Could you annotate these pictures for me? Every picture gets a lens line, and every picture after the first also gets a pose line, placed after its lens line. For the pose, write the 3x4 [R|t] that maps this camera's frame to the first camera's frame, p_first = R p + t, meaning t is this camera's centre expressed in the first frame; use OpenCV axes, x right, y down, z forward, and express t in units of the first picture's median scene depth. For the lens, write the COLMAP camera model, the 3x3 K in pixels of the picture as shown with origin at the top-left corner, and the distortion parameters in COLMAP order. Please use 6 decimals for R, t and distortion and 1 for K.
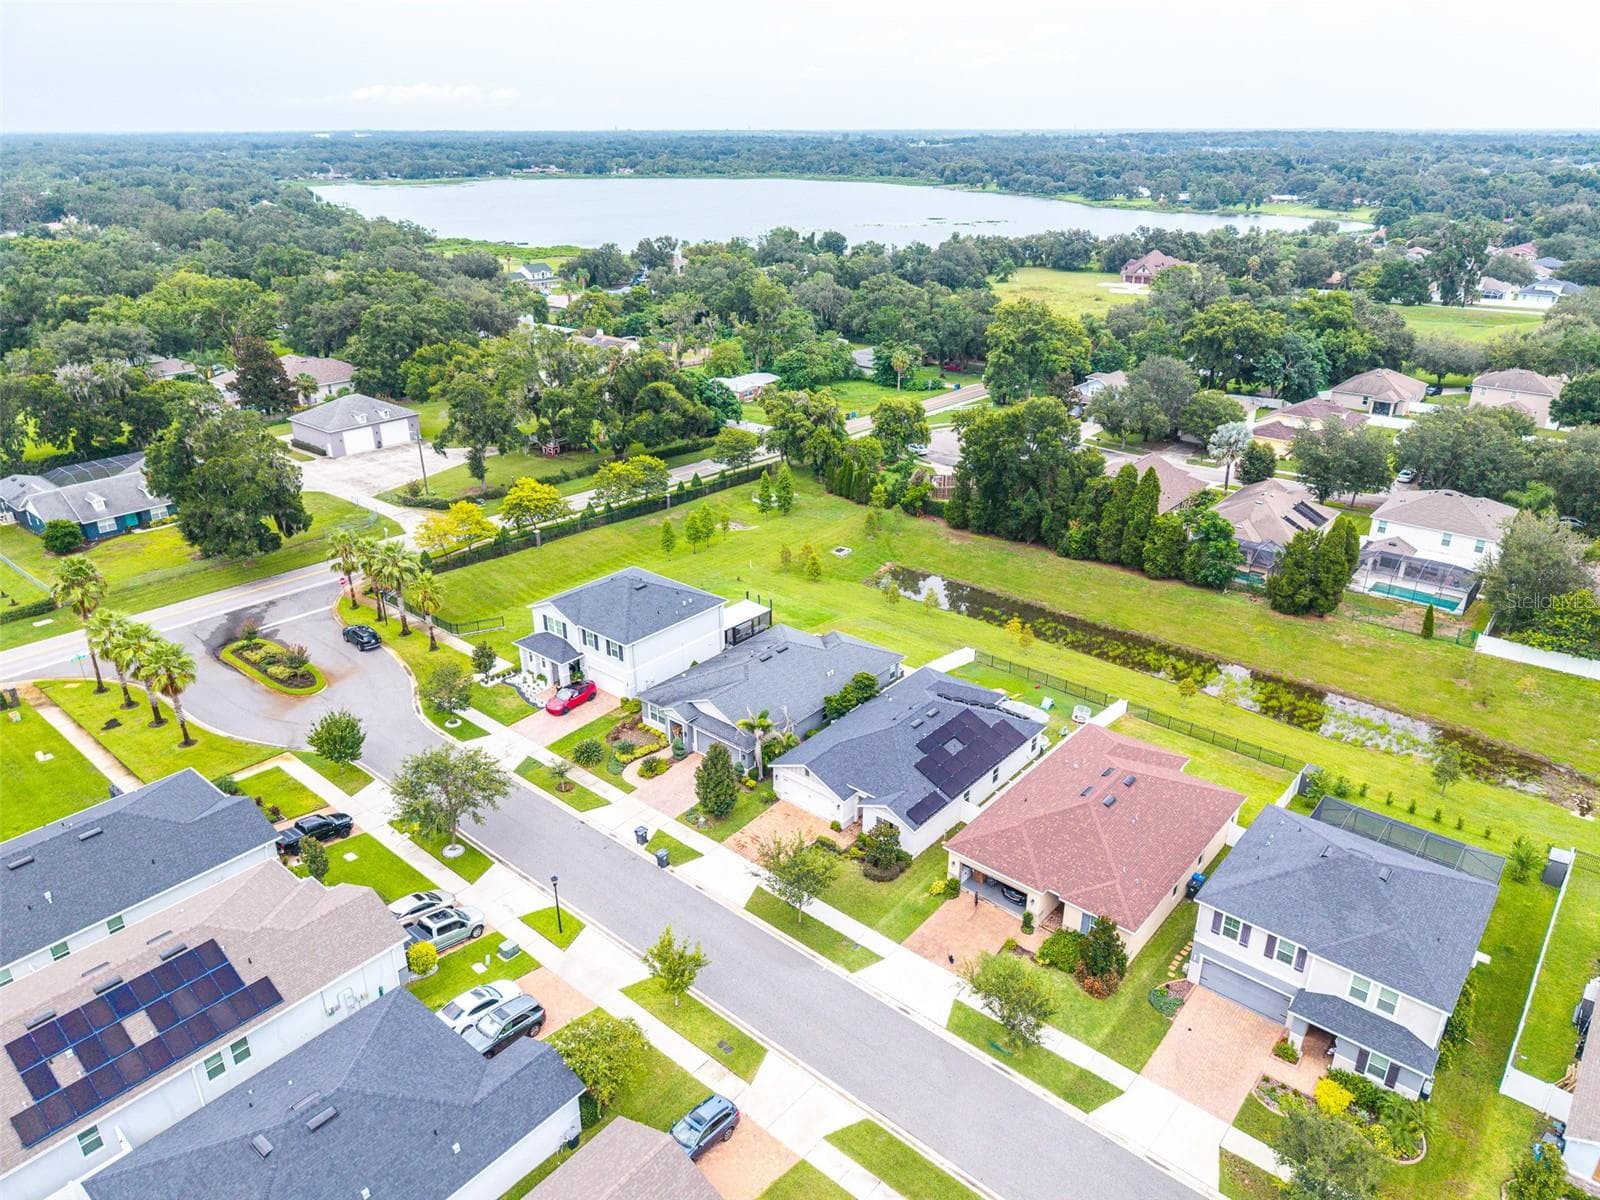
lens RADIAL K [[1076.5, 0, 794.3], [0, 1076.5, 550.9], [0, 0, 1]] dist [0.077026, -0.001704]
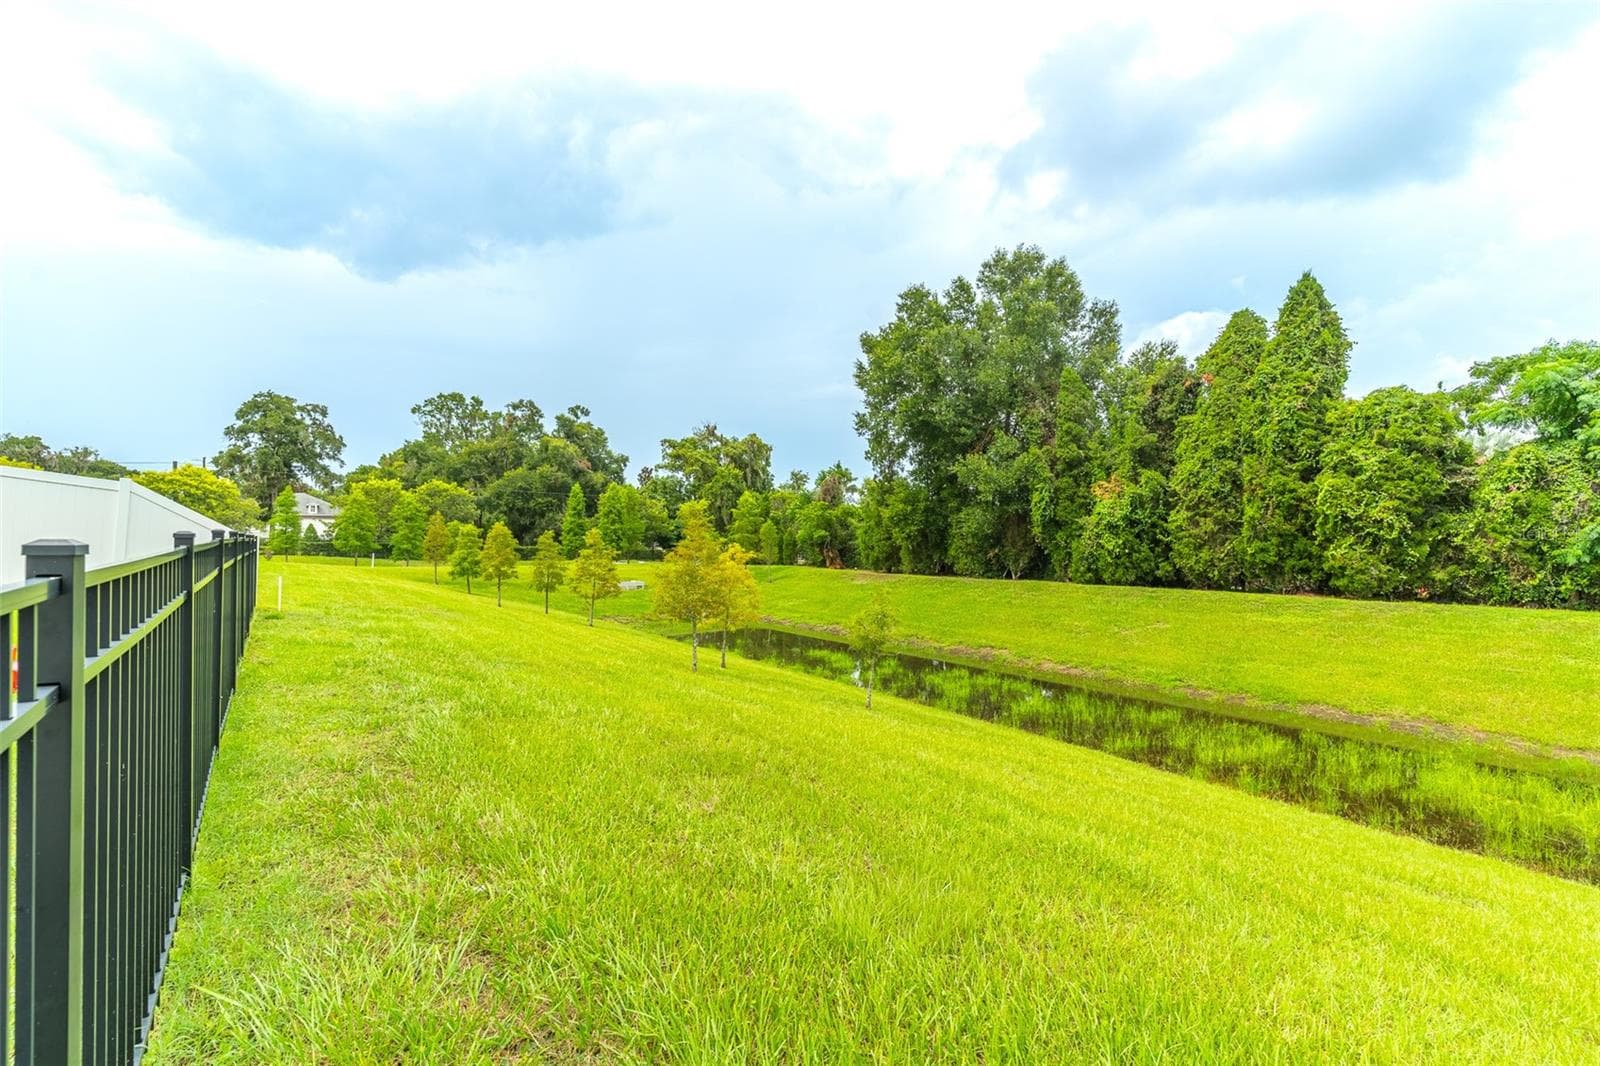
lens RADIAL K [[756.6, 0, 800.0], [0, 756.6, 533.0], [0, 0, 1]] dist [-0.004524, -0.000184]
pose [[0.967376, 0.003288, -0.253324, 0.232374], [-0.094968, 0.931711, -0.350564, 0.100364], [0.234872, 0.363185, 0.901627, 0.770961]]
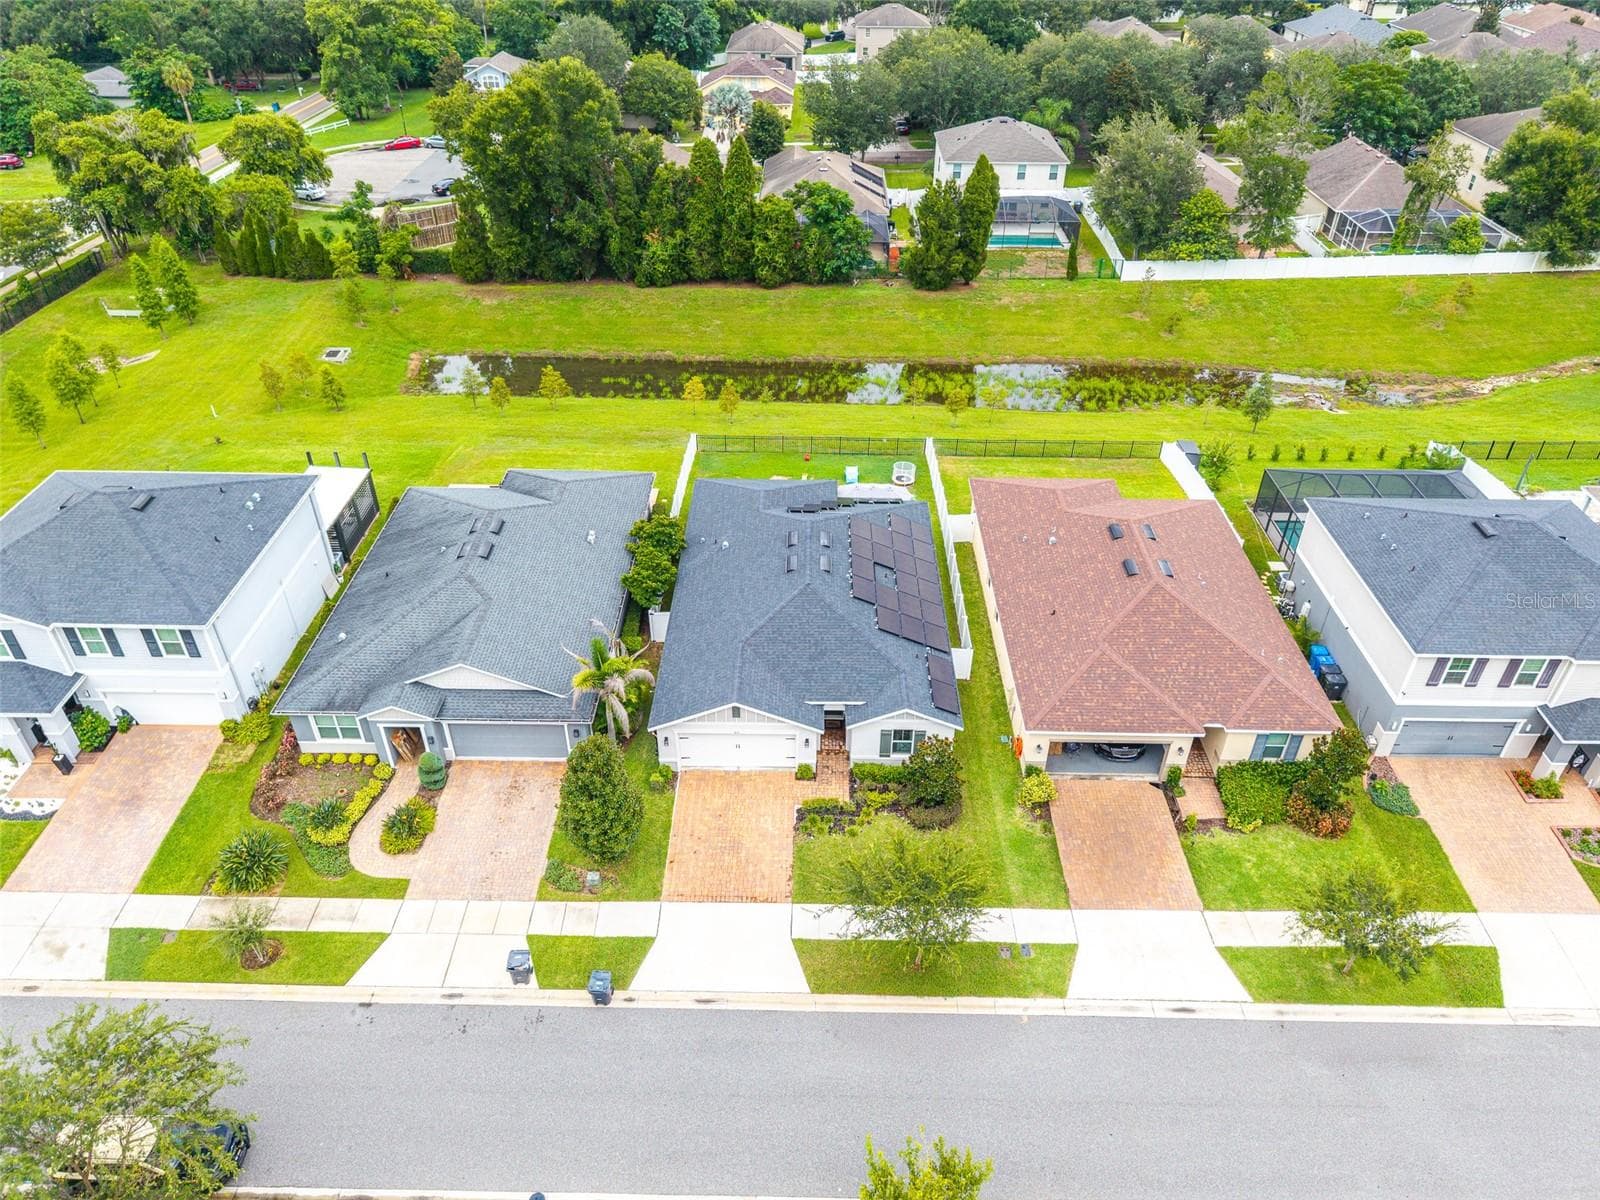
lens RADIAL K [[1073.5, 0, 800.0], [0, 1073.5, 600.0], [0, 0, 1]] dist [0.025986, -0.030488]
pose [[0.769085, -0.368215, 0.522422, -0.146769], [0.218907, 0.919692, 0.325956, -0.015741], [-0.600489, -0.136327, 0.787926, 0.343258]]
